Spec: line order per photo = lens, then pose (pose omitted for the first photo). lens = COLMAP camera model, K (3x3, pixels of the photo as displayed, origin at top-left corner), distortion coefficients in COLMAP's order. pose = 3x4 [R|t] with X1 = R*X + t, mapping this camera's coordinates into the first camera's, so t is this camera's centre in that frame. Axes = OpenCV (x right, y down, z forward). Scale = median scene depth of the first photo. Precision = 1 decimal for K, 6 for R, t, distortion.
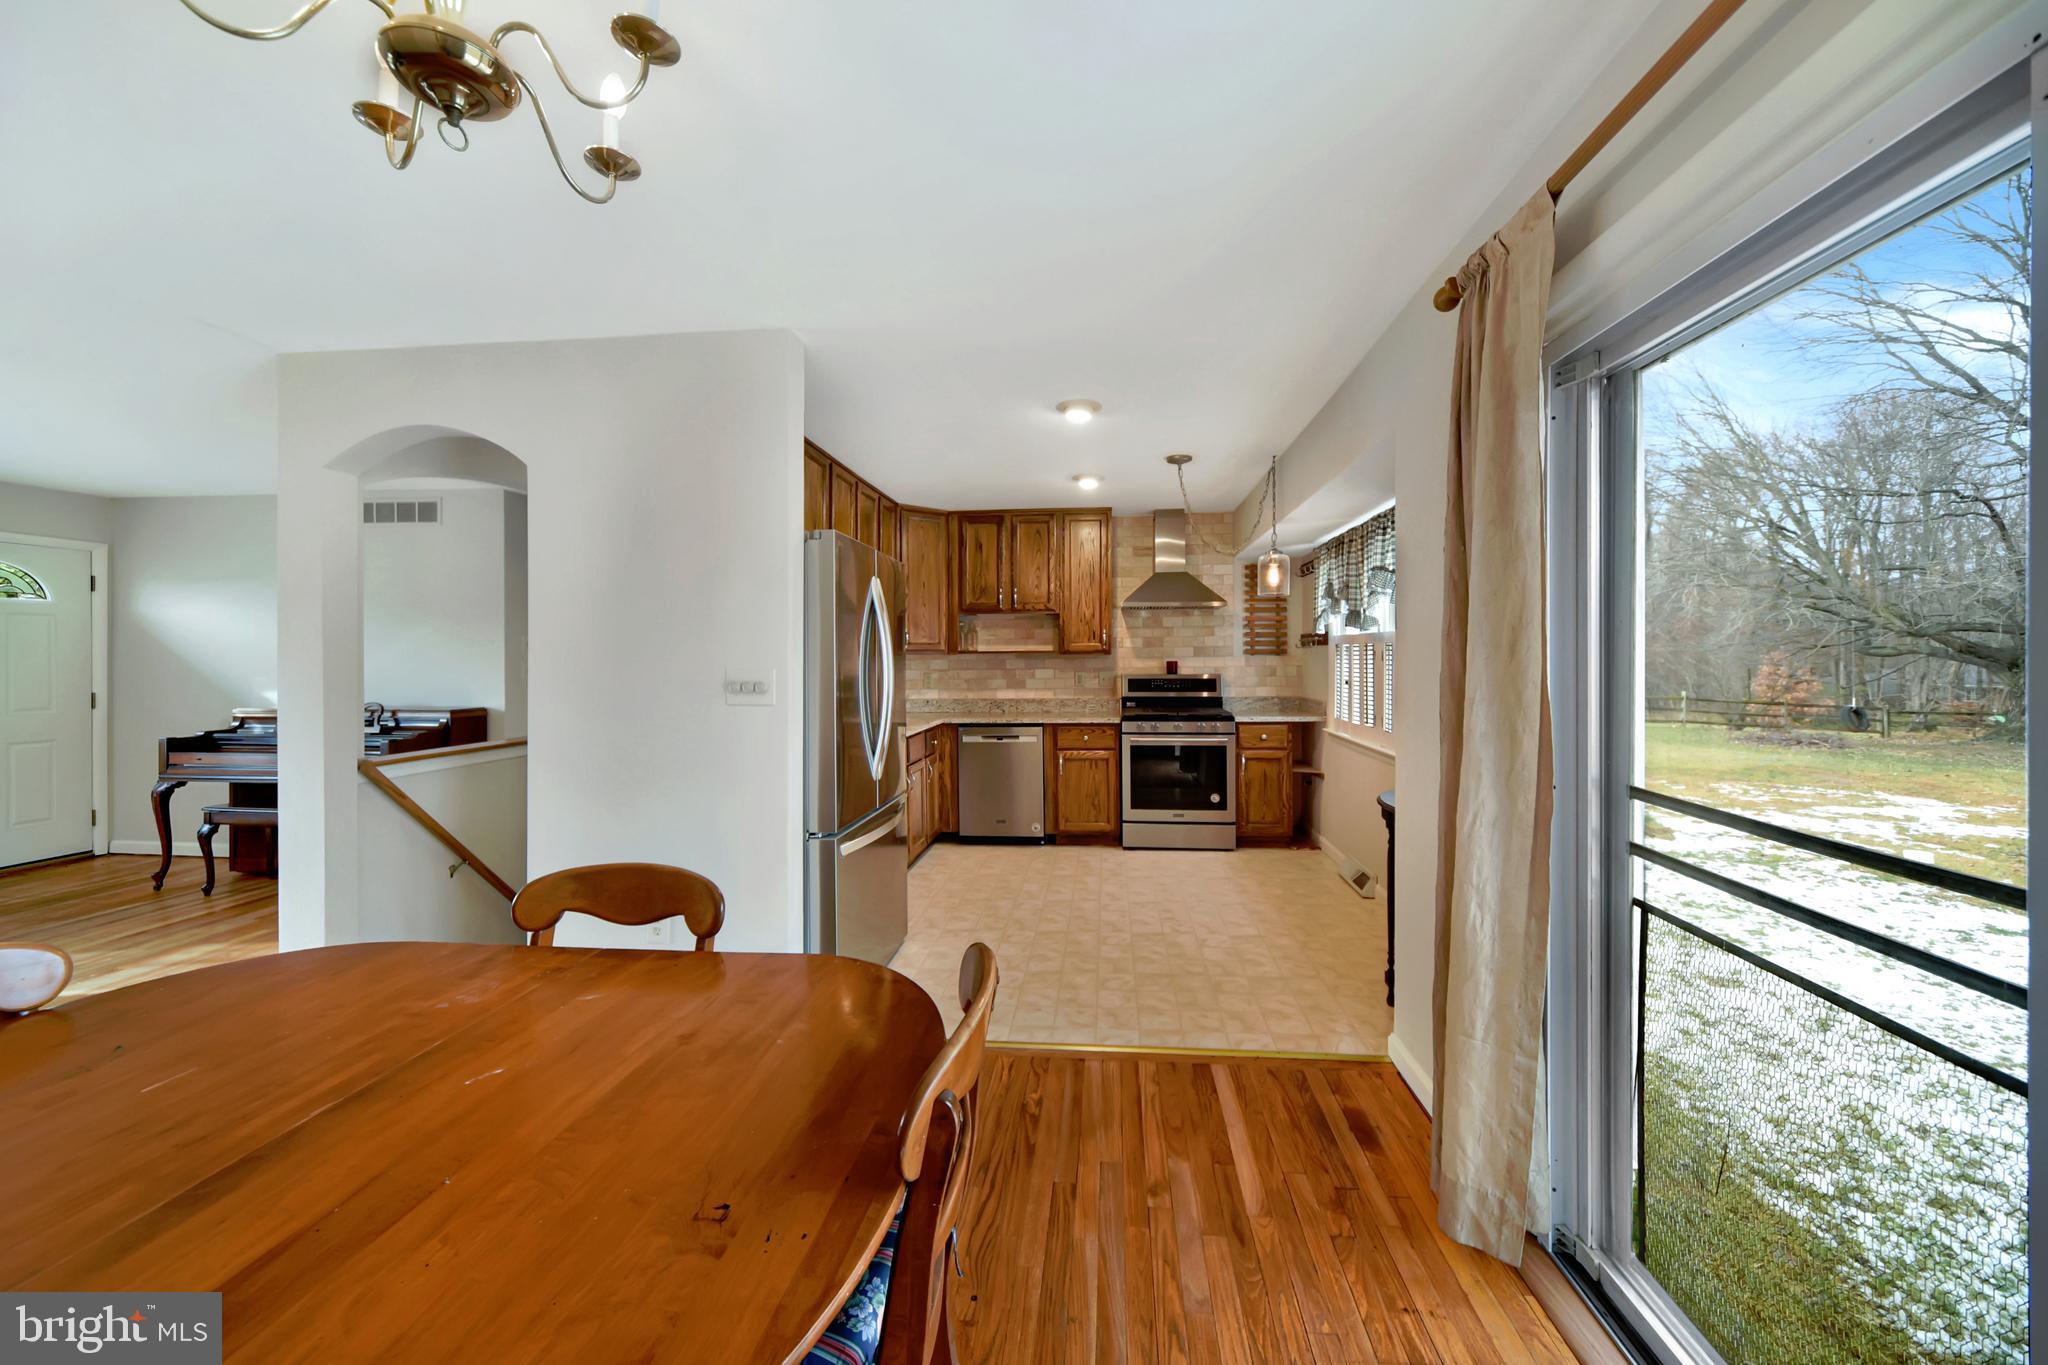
lens RADIAL K [[738.6, 0, 1034.3], [0, 738.6, 651.8], [0, 0, 1]] dist [-0.001150, 0.000419]
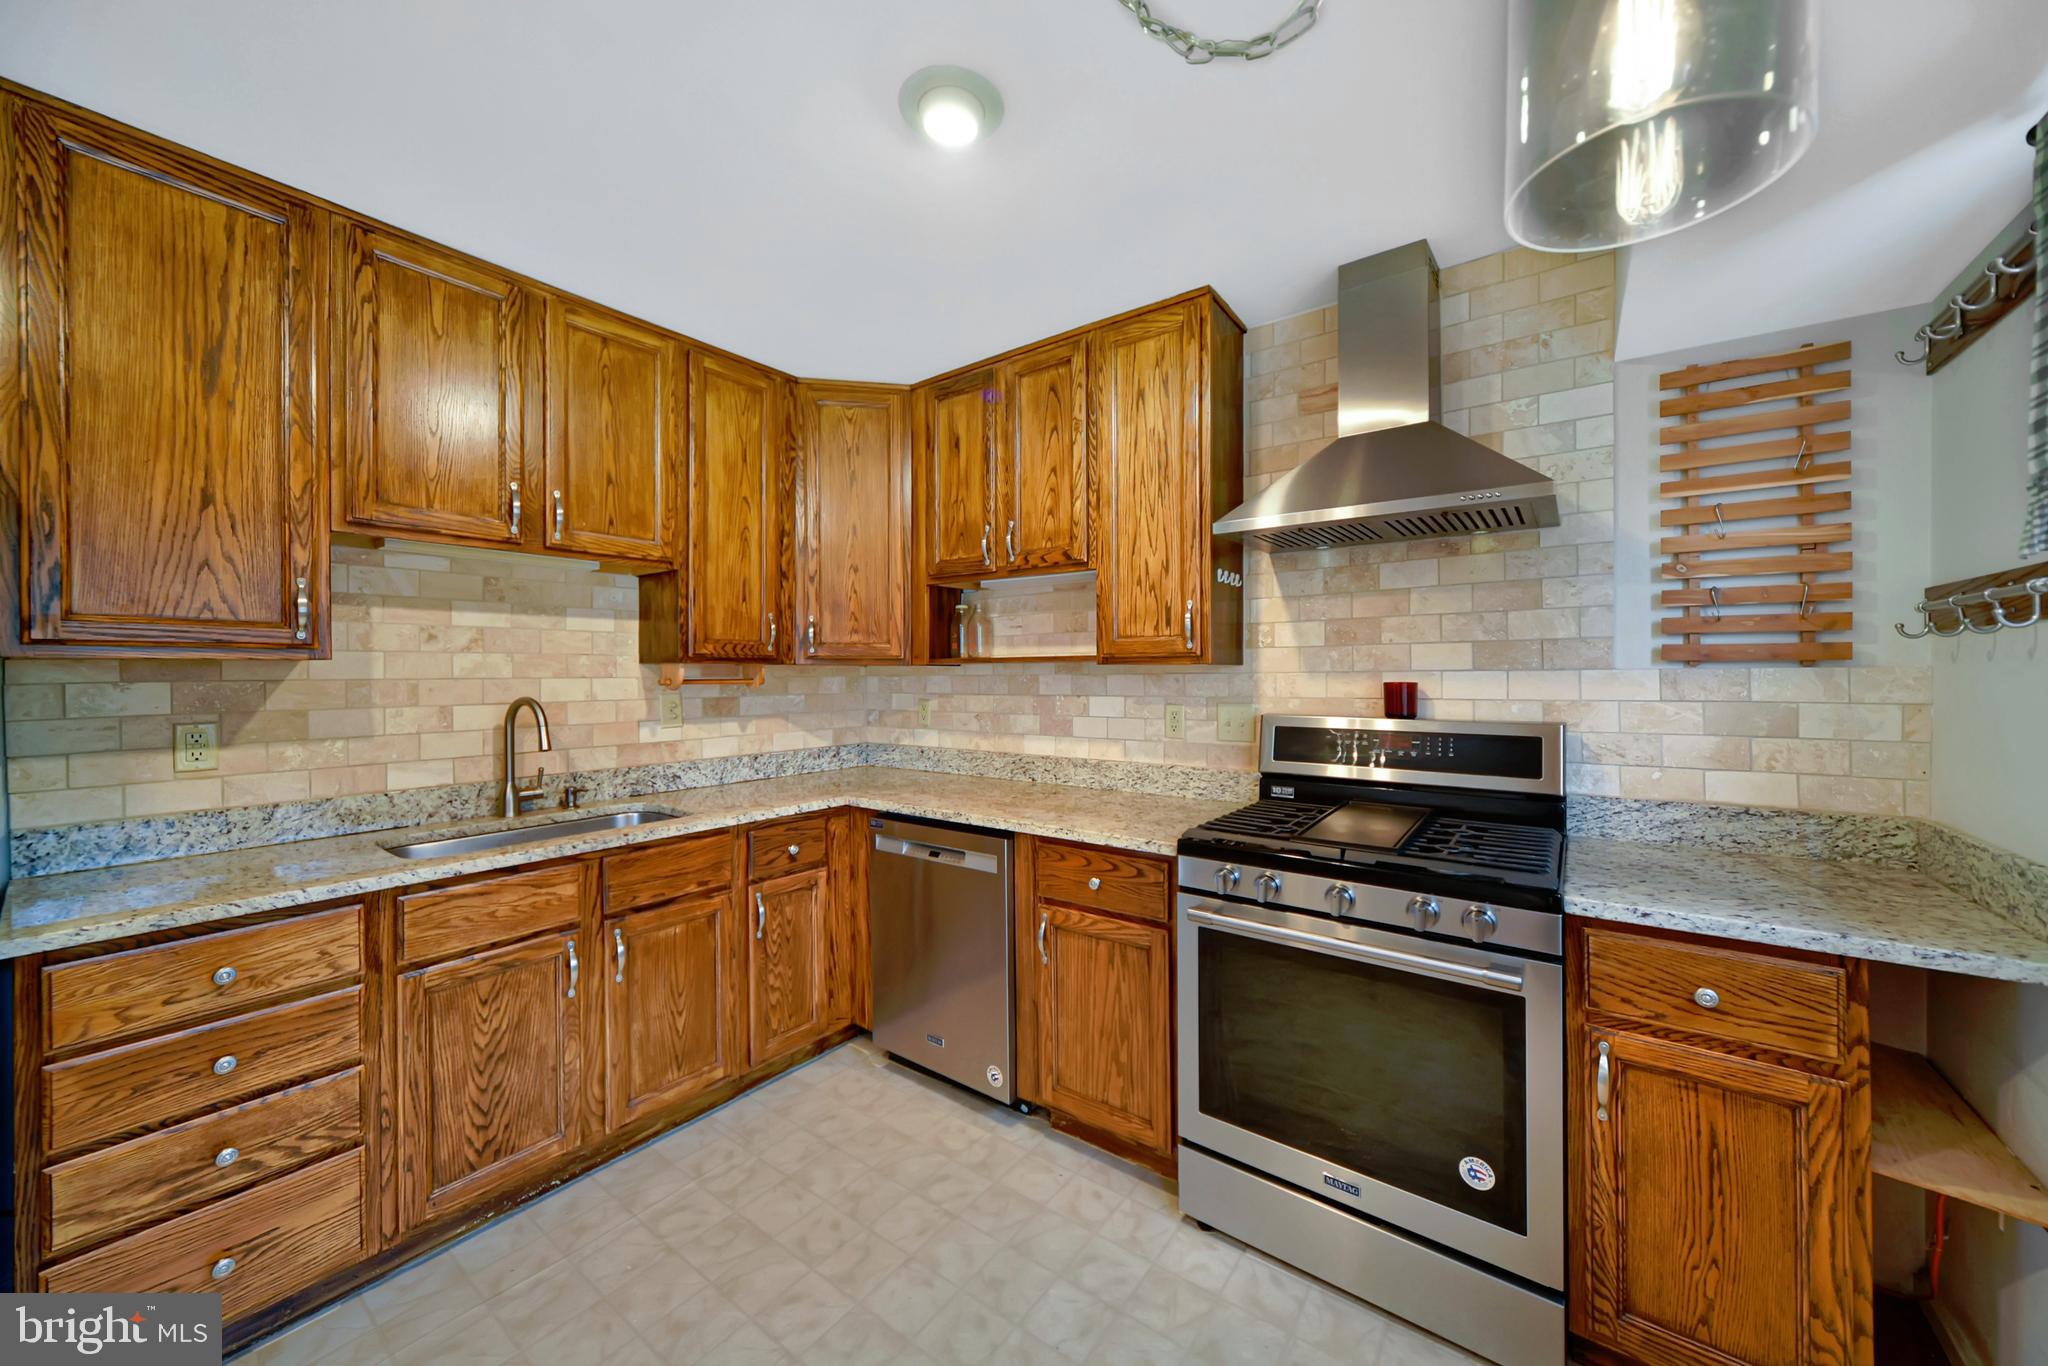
lens RADIAL K [[738.6, 0, 1030.2], [0, 738.6, 667.0], [0, 0, 1]] dist [-0.001150, 0.000419]
pose [[0.862476, -0.000096, -0.506099, 0.217035], [0.002585, 0.999988, 0.004215, 0.003194], [0.506092, -0.004944, 0.862465, 0.607486]]
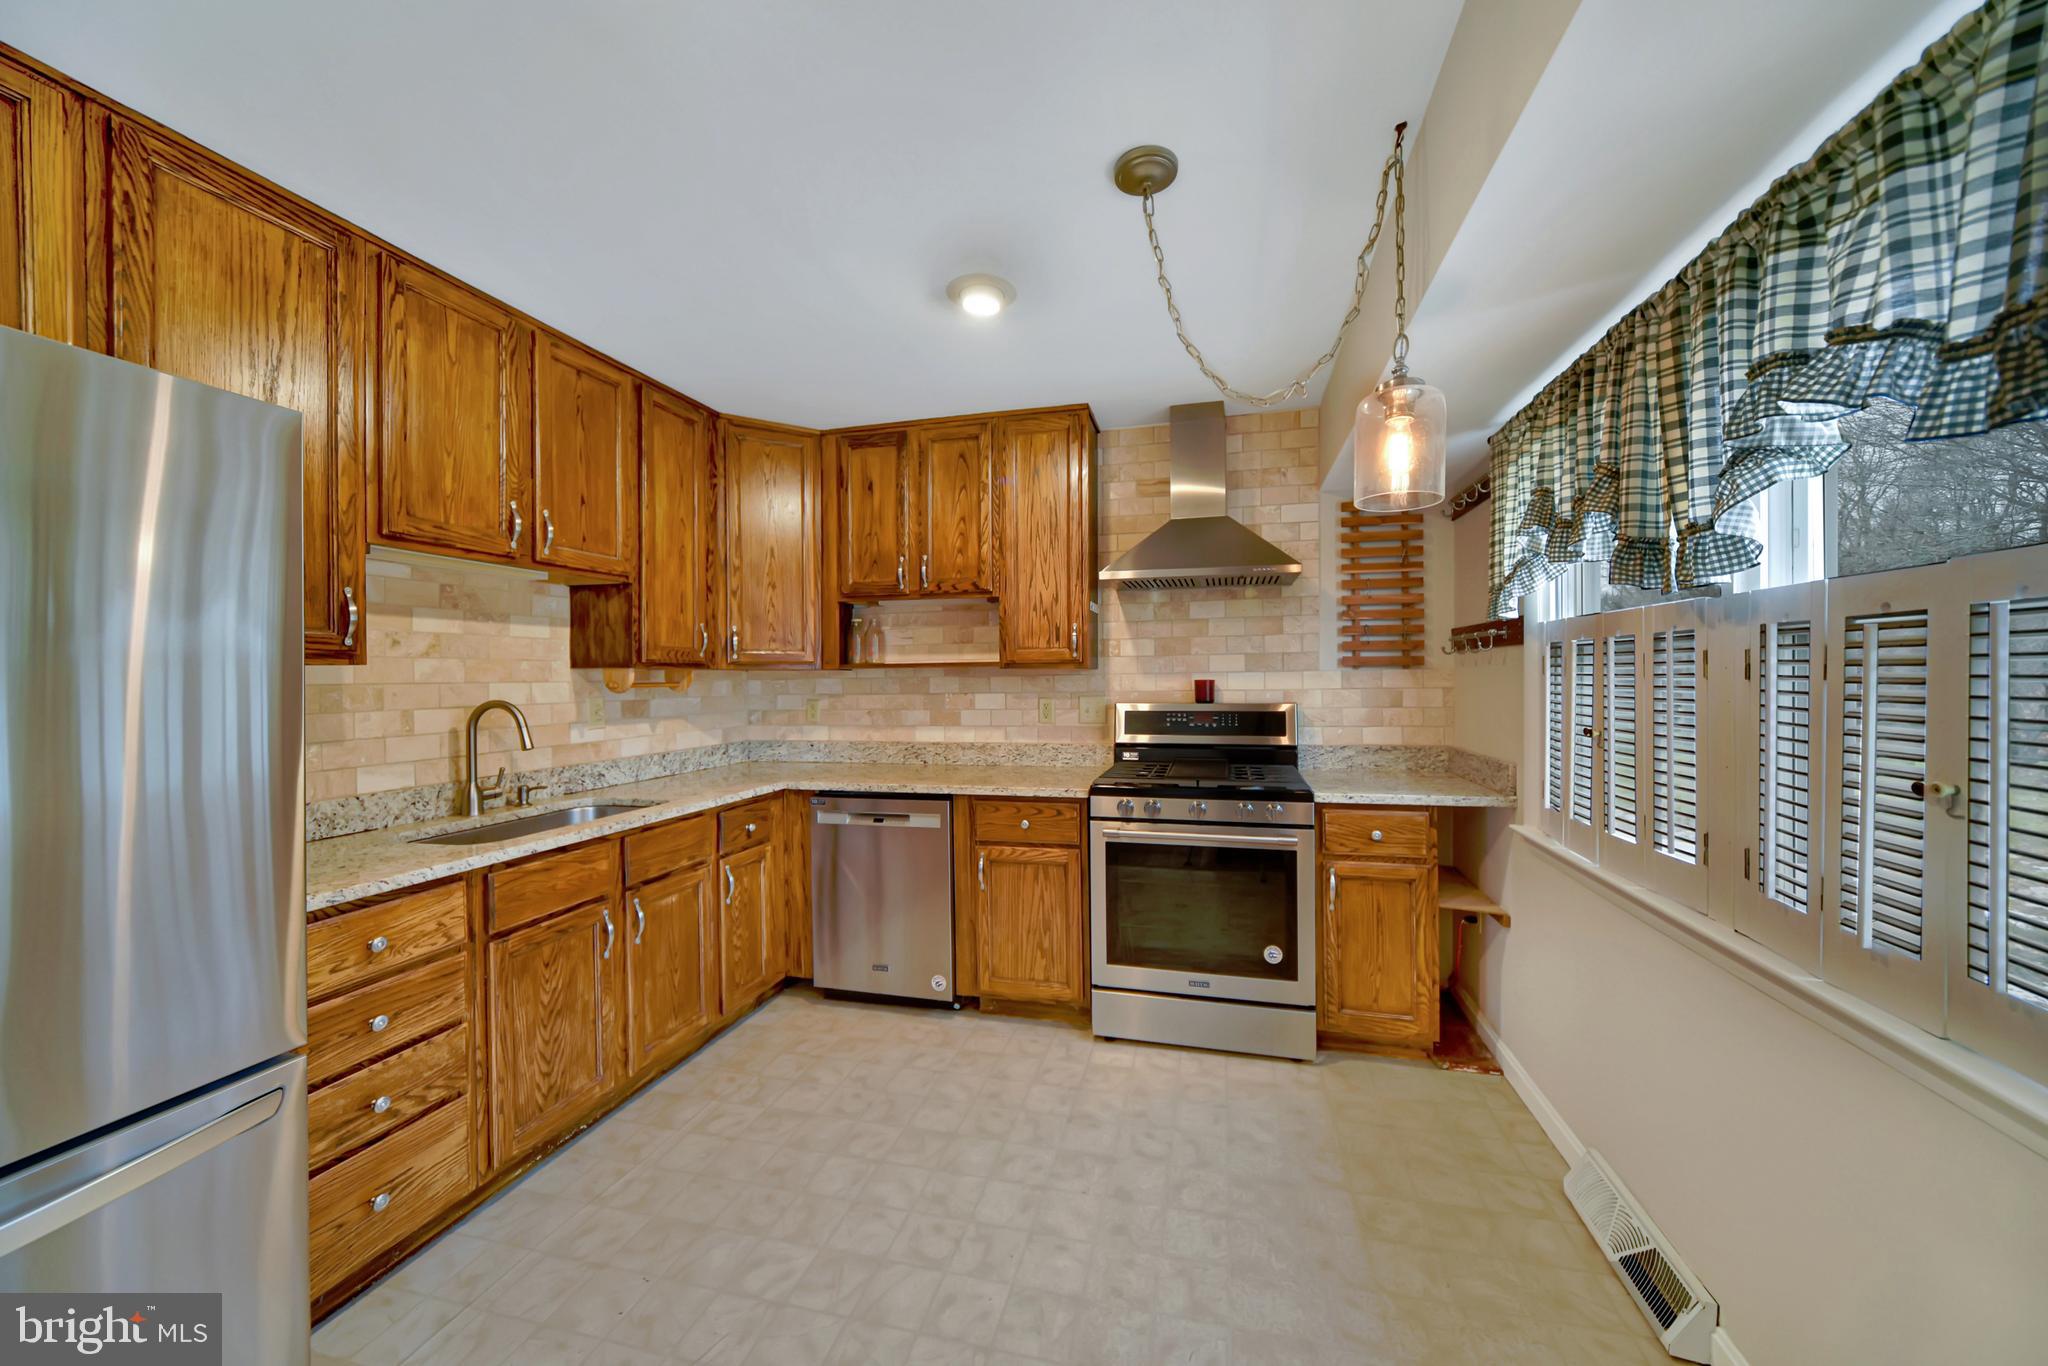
lens RADIAL K [[738.6, 0, 1032.4], [0, 738.6, 671.9], [0, 0, 1]] dist [-0.001150, 0.000419]
pose [[0.989334, -0.003447, -0.145623, 0.141744], [0.004222, 0.999978, 0.005019, 0.003400], [0.145603, -0.005580, 0.989327, 0.436574]]
